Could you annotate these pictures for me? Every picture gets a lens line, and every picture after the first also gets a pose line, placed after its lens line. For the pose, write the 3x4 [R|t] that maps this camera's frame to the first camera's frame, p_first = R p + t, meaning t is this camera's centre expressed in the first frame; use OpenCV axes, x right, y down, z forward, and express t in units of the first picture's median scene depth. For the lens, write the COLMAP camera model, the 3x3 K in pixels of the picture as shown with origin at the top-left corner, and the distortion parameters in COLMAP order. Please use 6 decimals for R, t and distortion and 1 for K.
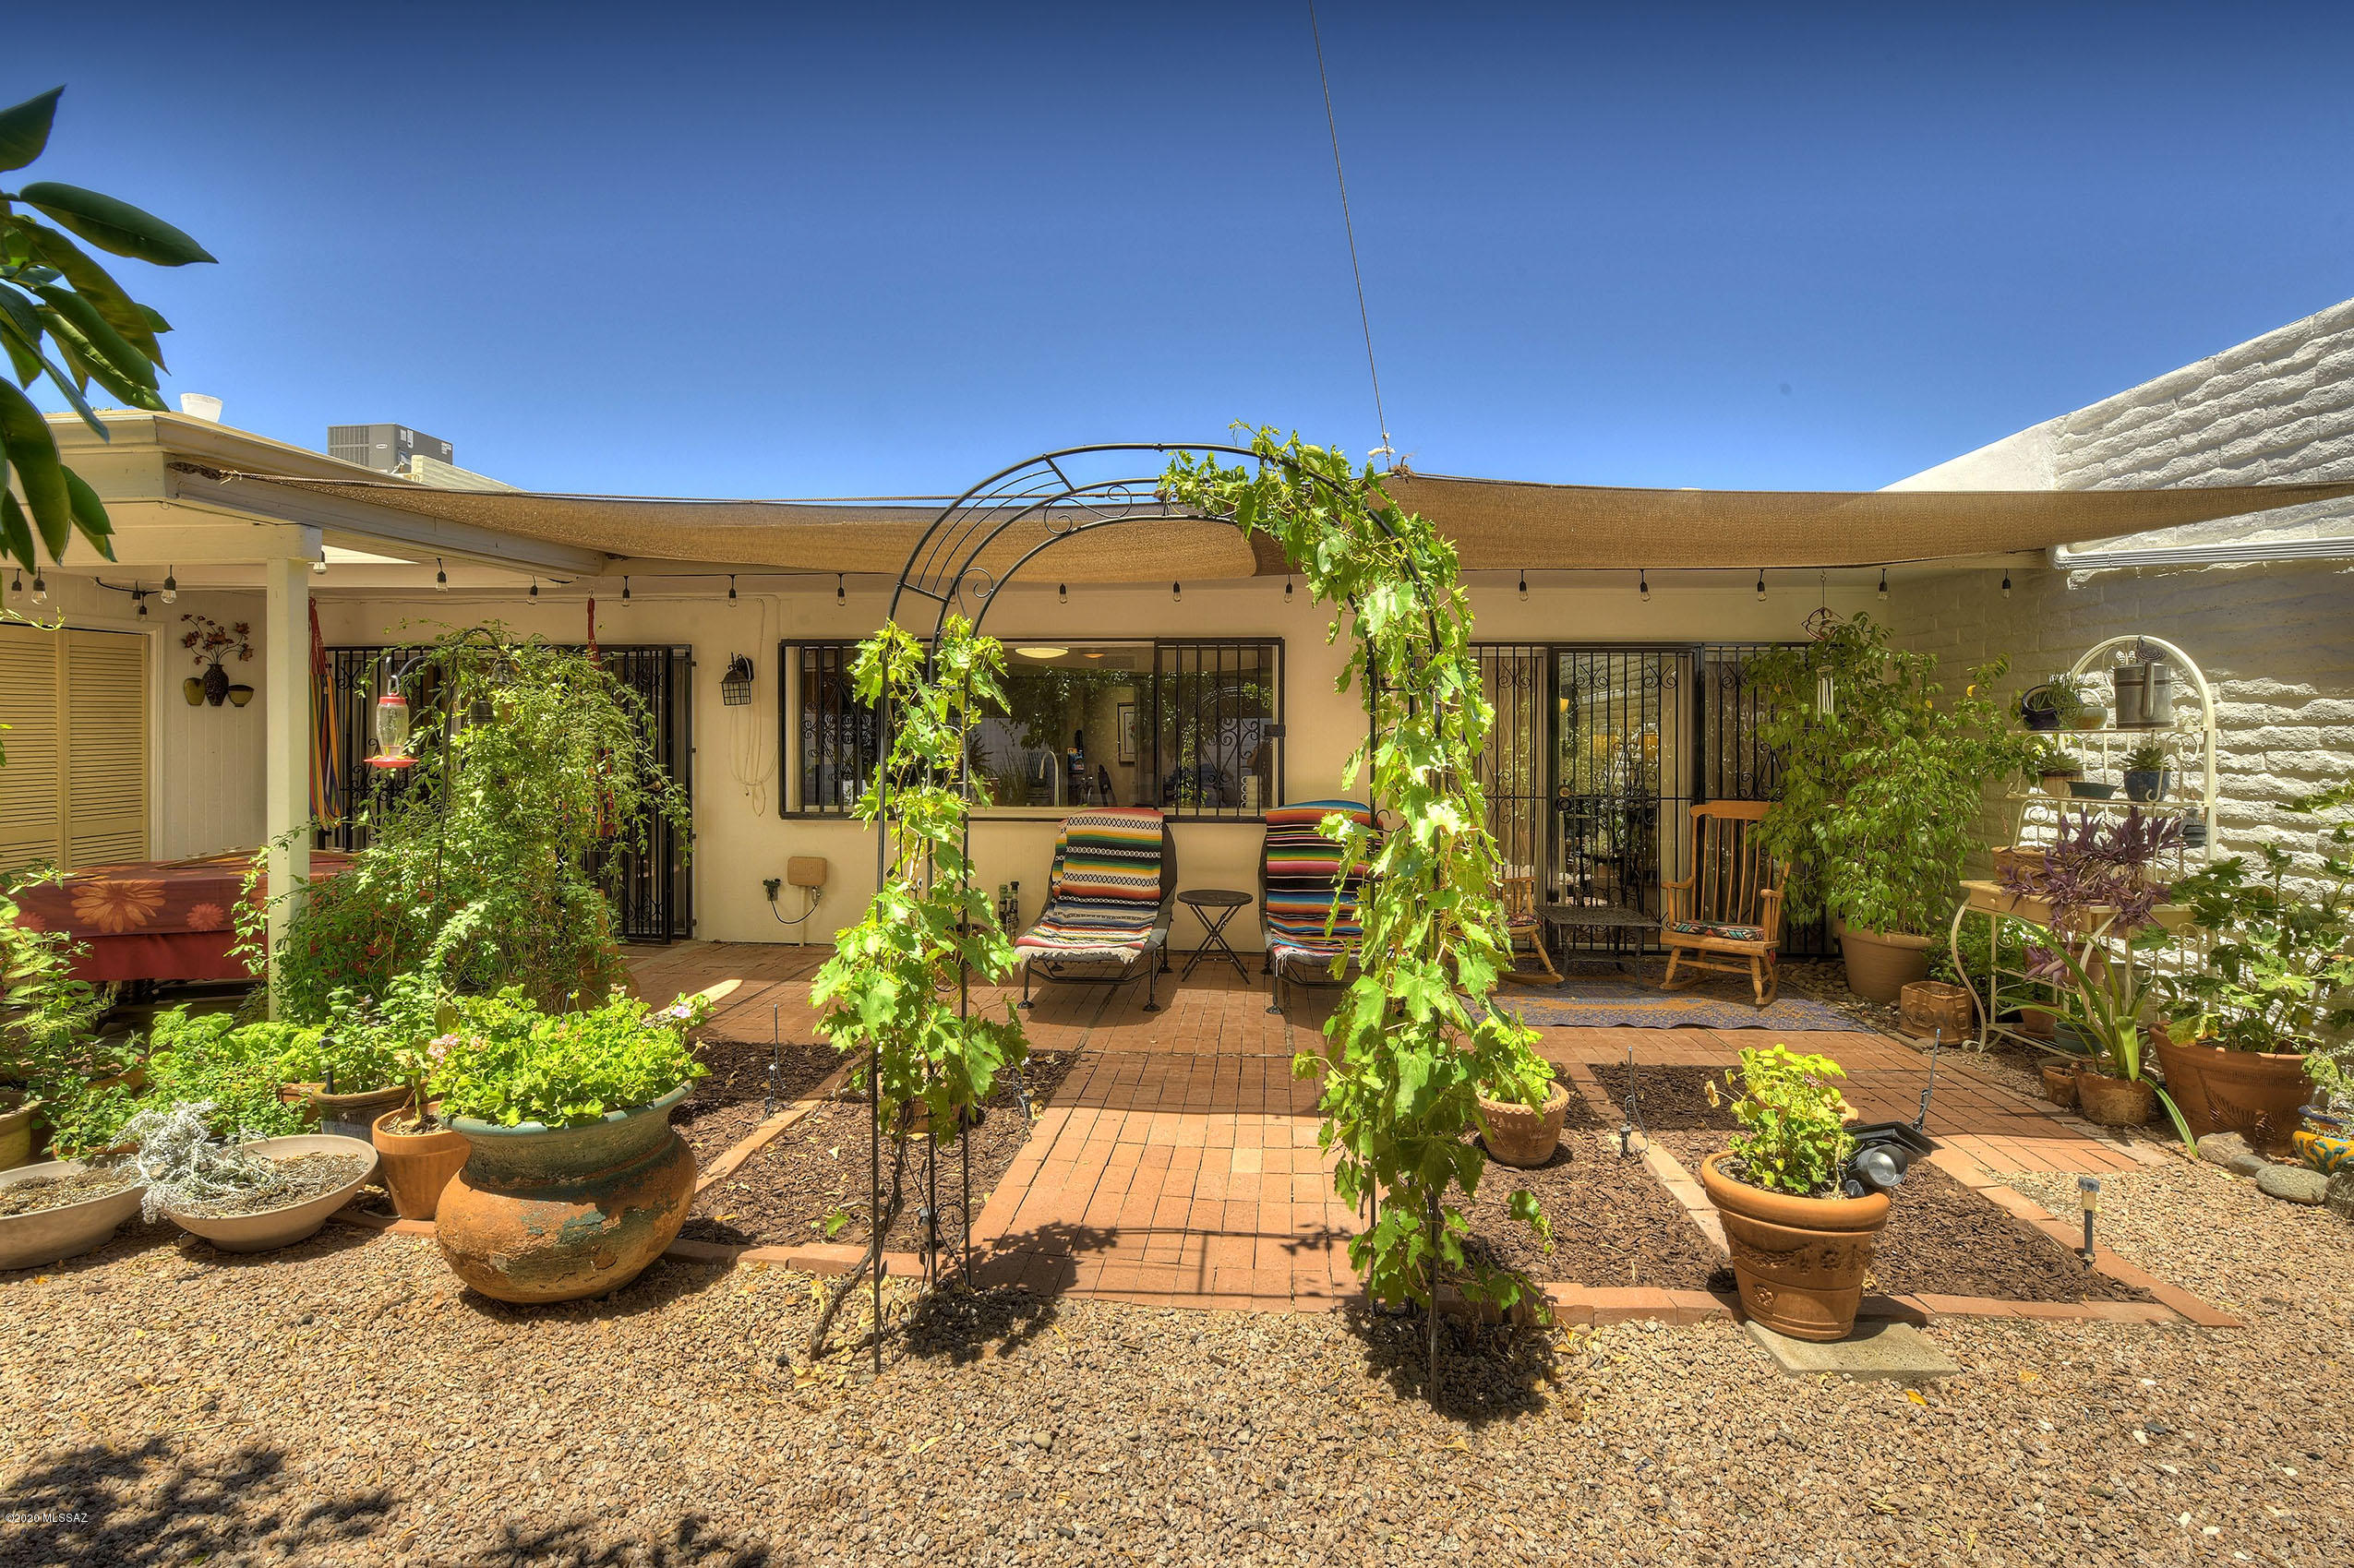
lens RADIAL K [[1028.1, 0, 1122.0], [0, 1028.1, 727.0], [0, 0, 1]] dist [-0.001614, -0.006003]
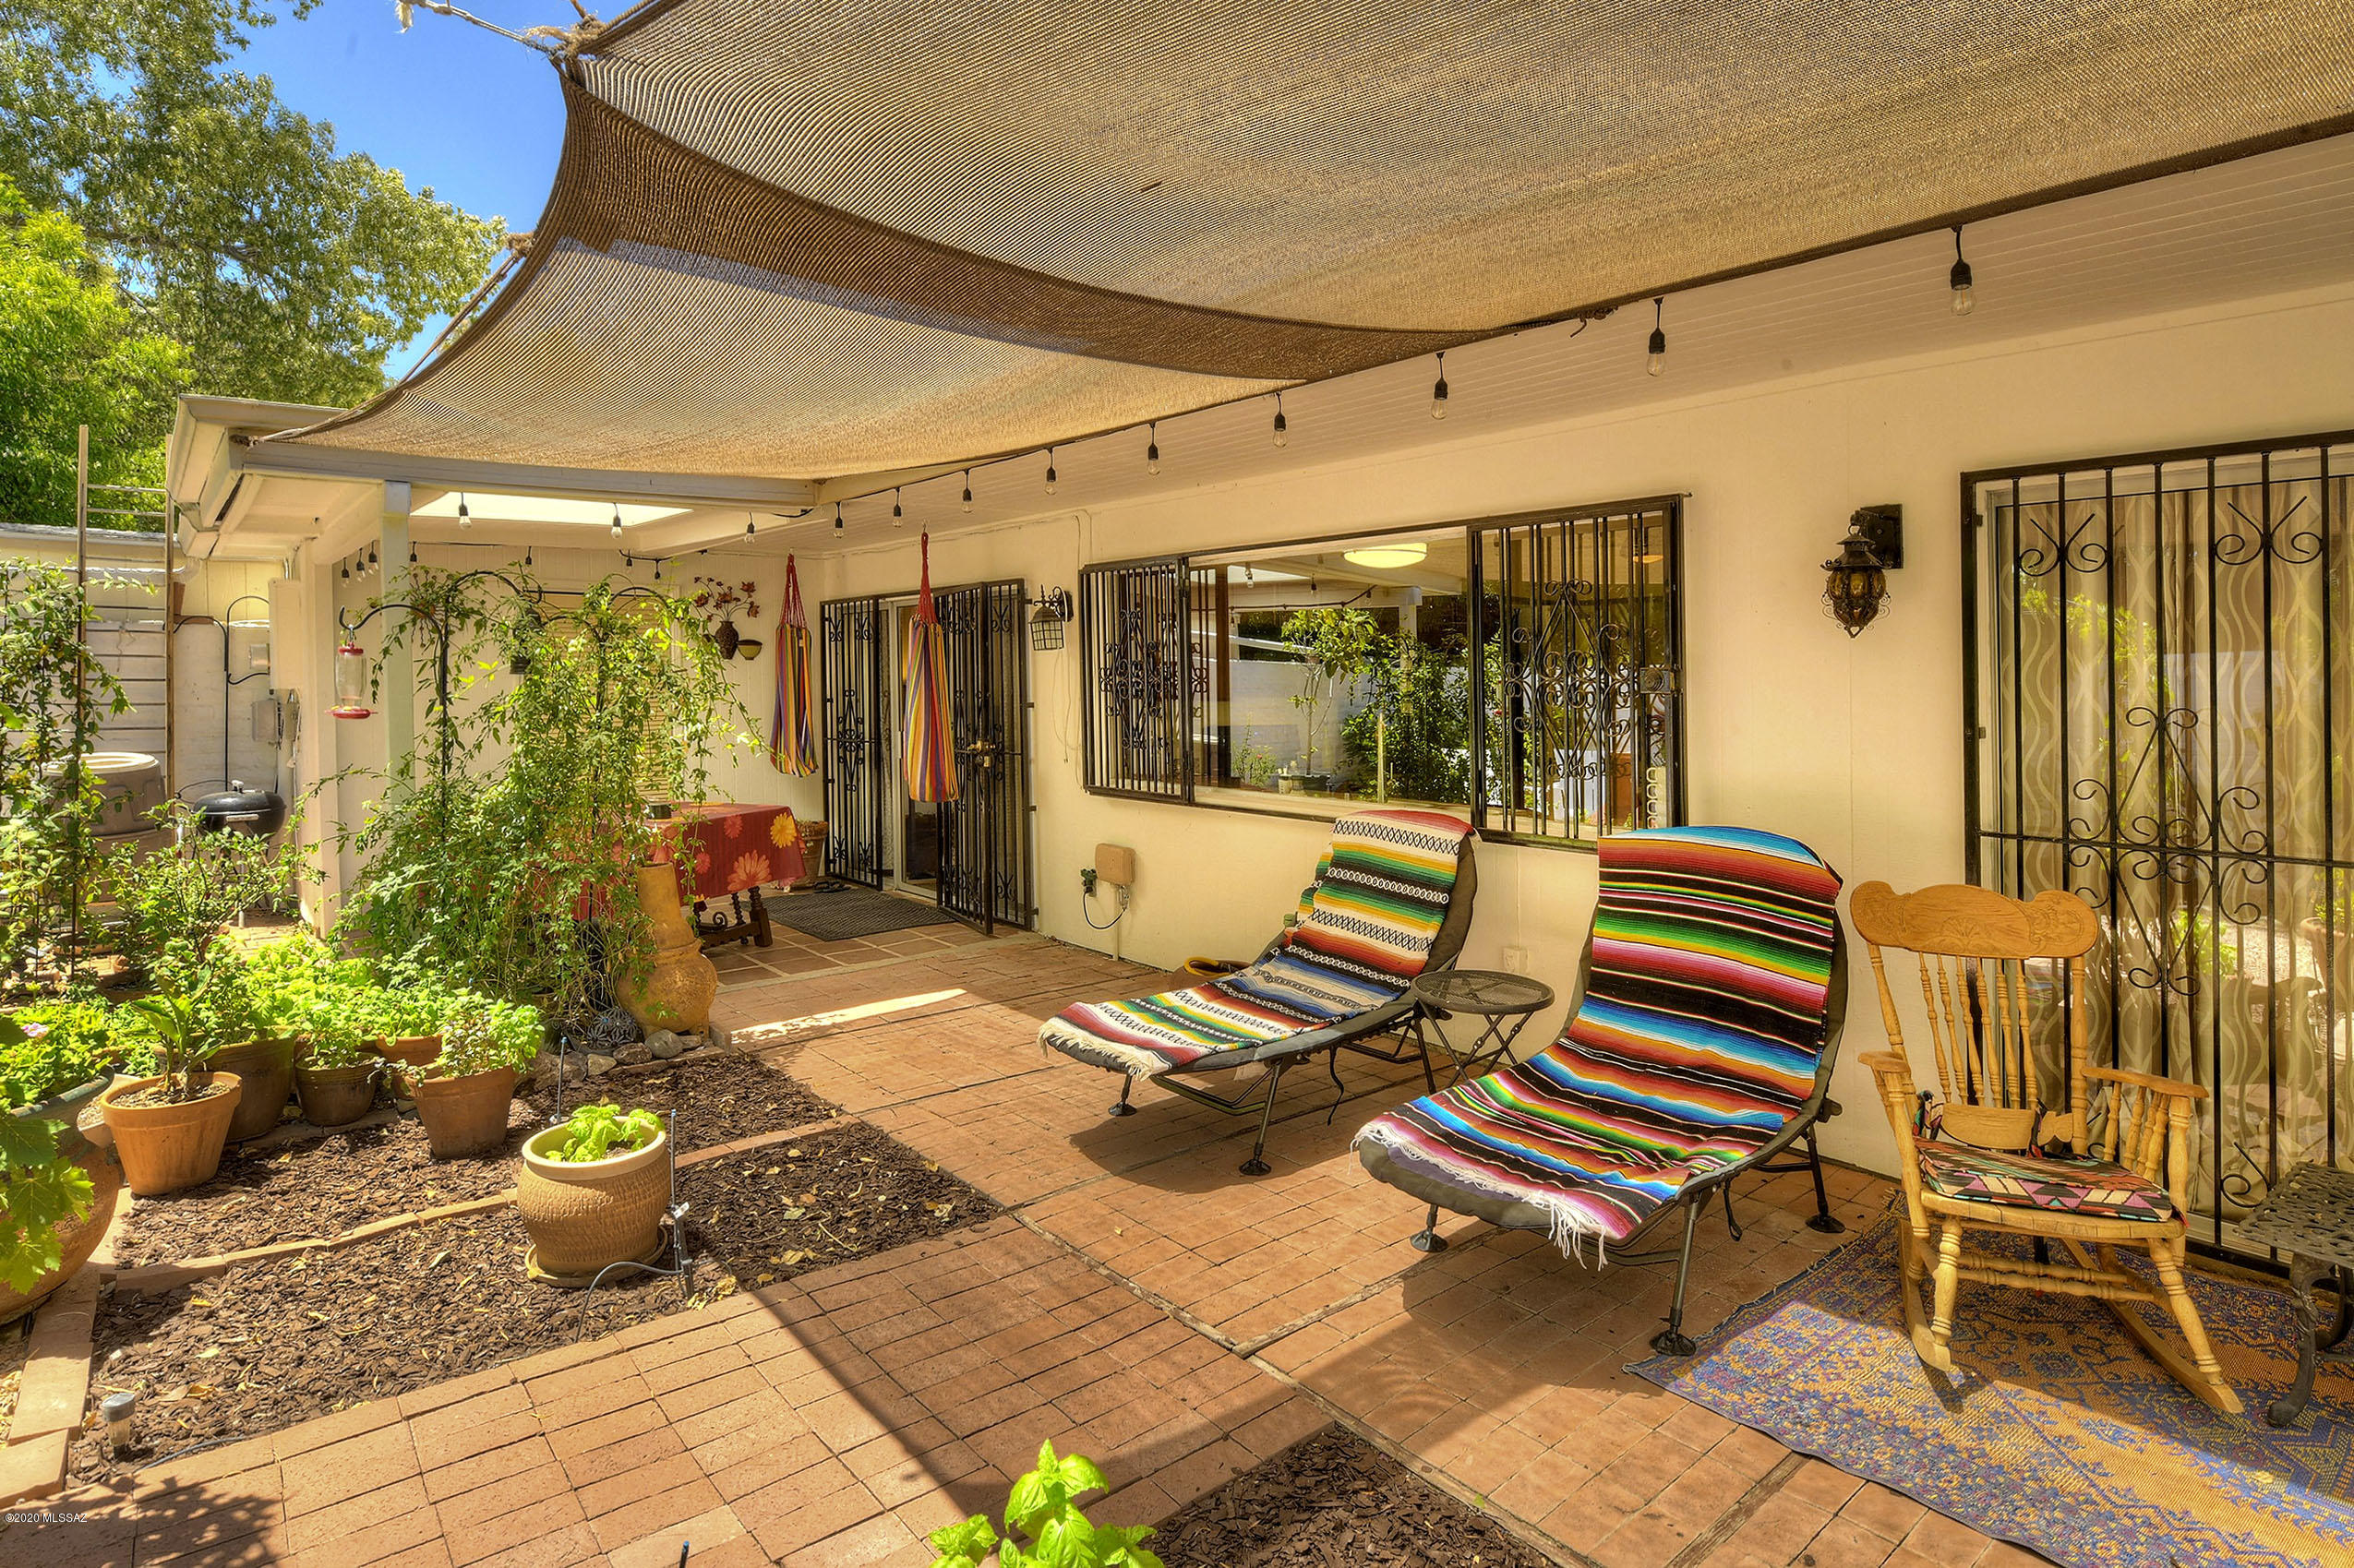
lens RADIAL K [[1215.6, 0, 1177.8], [0, 1215.6, 669.7], [0, 0, 1]] dist [-0.020700, 0.000135]
pose [[0.742069, -0.006866, -0.670289, 0.372236], [0.005654, 0.999976, -0.003984, -0.001669], [0.670300, -0.000834, 0.742090, 0.385666]]
